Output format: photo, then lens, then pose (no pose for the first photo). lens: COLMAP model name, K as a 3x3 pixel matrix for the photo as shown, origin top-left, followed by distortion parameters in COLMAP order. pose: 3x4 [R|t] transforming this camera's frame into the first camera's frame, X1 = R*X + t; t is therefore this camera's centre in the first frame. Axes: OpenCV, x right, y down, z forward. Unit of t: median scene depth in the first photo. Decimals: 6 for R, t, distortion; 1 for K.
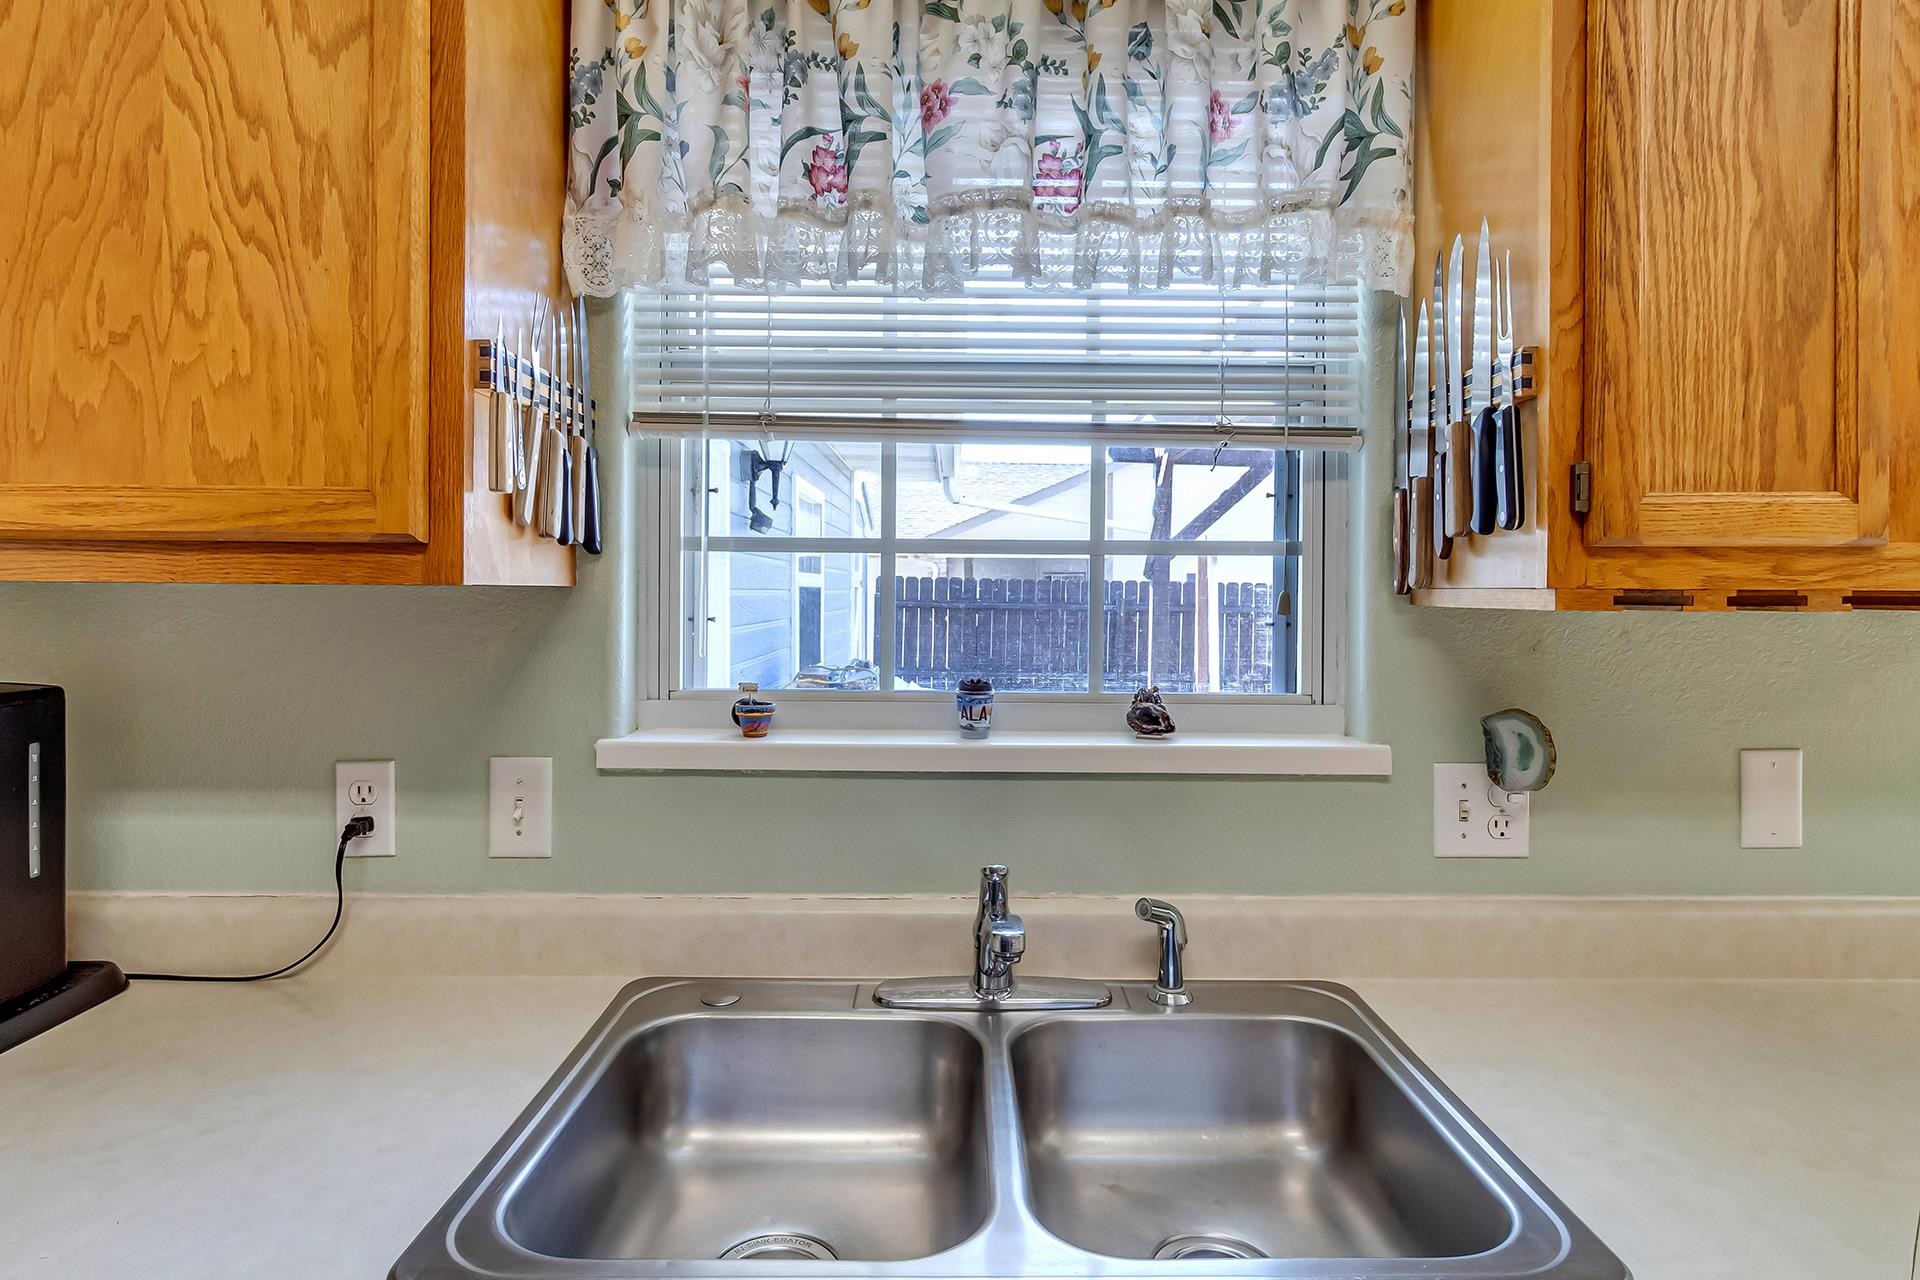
lens RADIAL K [[1063.8, 0, 980.6], [0, 1063.8, 593.0], [0, 0, 1]] dist [0.000250, 0.001352]
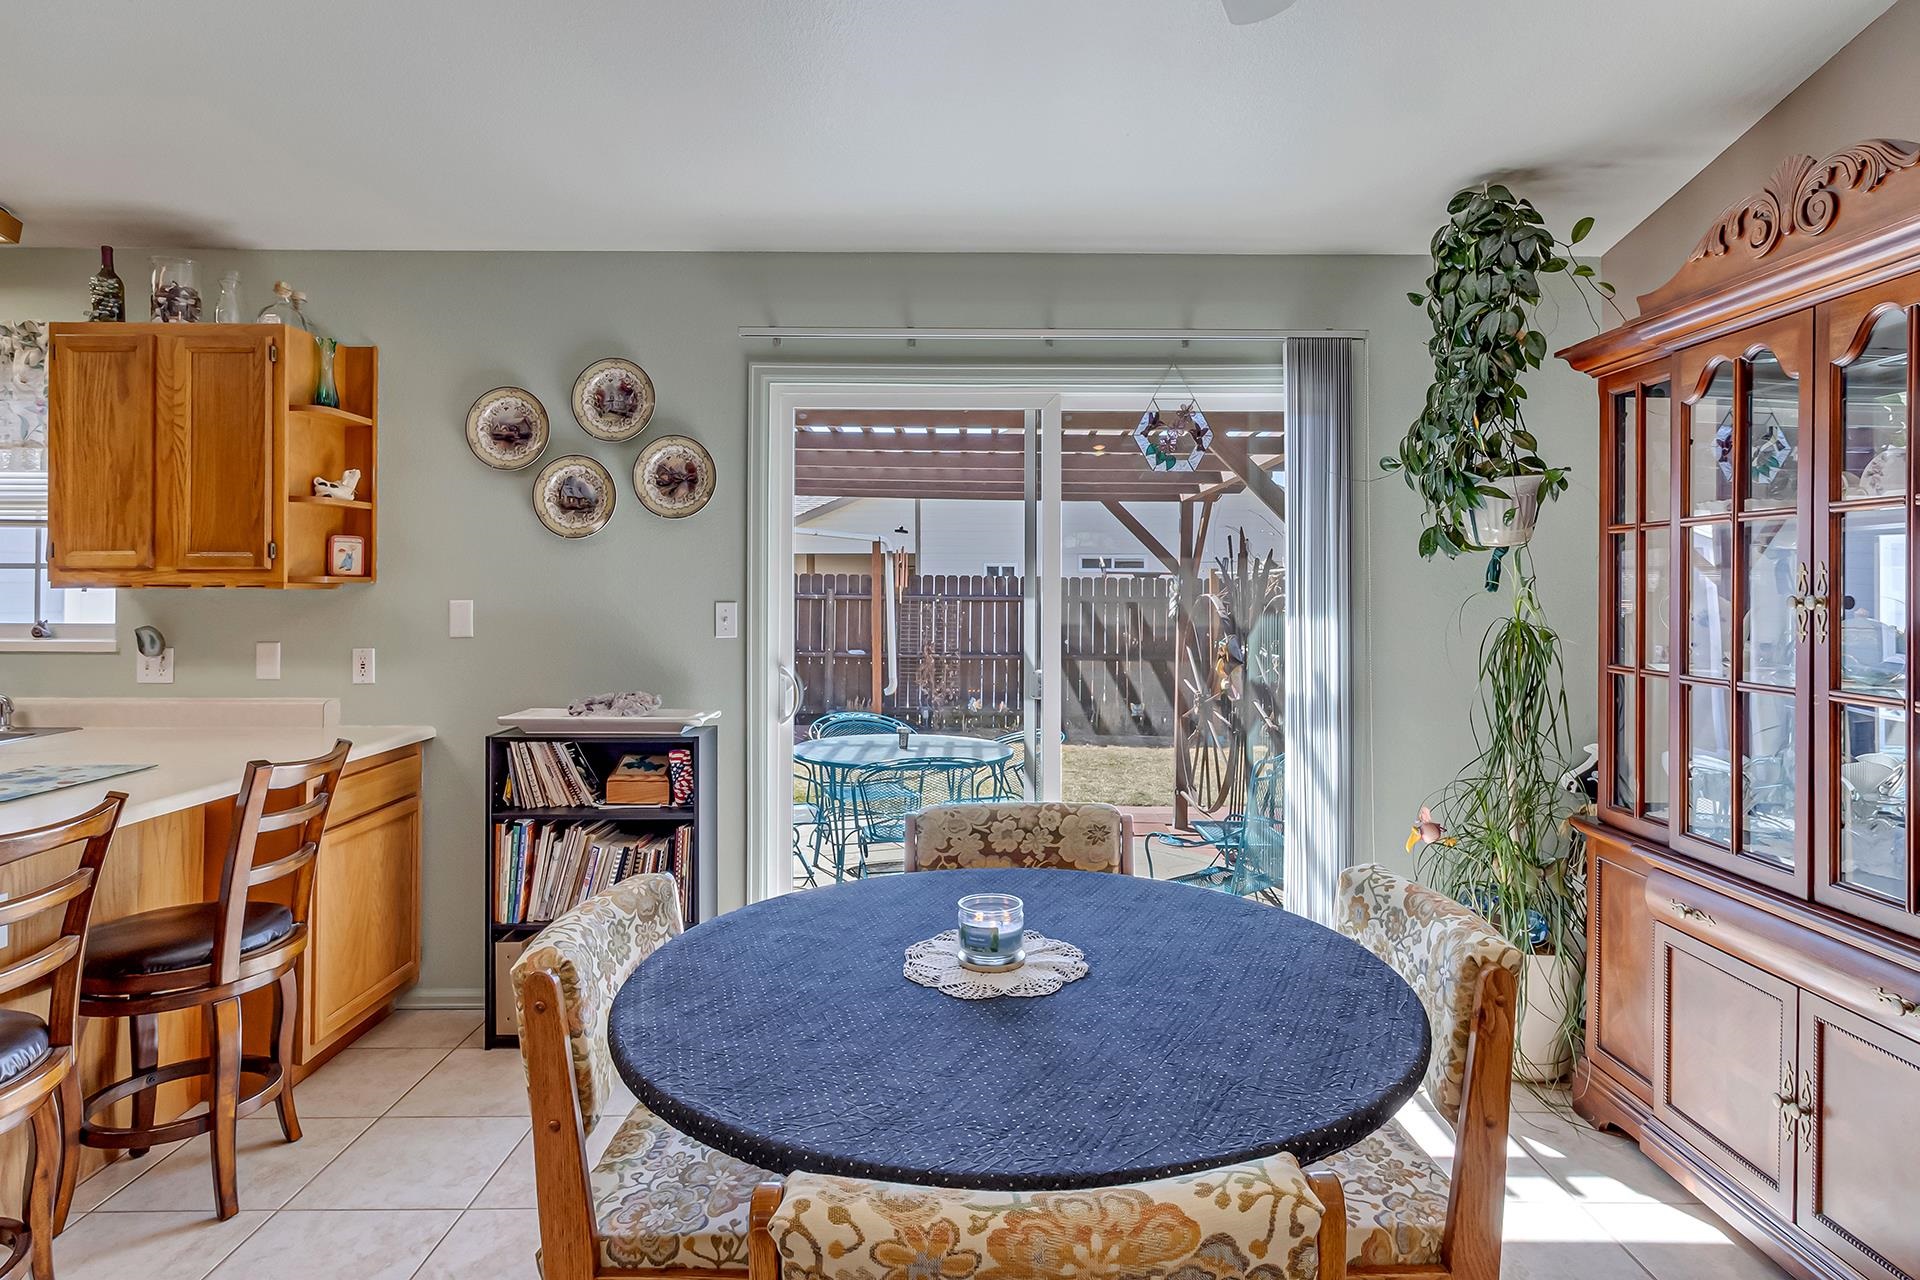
lens RADIAL K [[1063.8, 0, 979.6], [0, 1063.8, 570.7], [0, 0, 1]] dist [0.000250, 0.001352]
pose [[0.999991, -0.004254, 0.000056, 2.785594], [0.004255, 0.999854, -0.016578, 0.023127], [0.000014, 0.016578, 0.999863, -1.822921]]
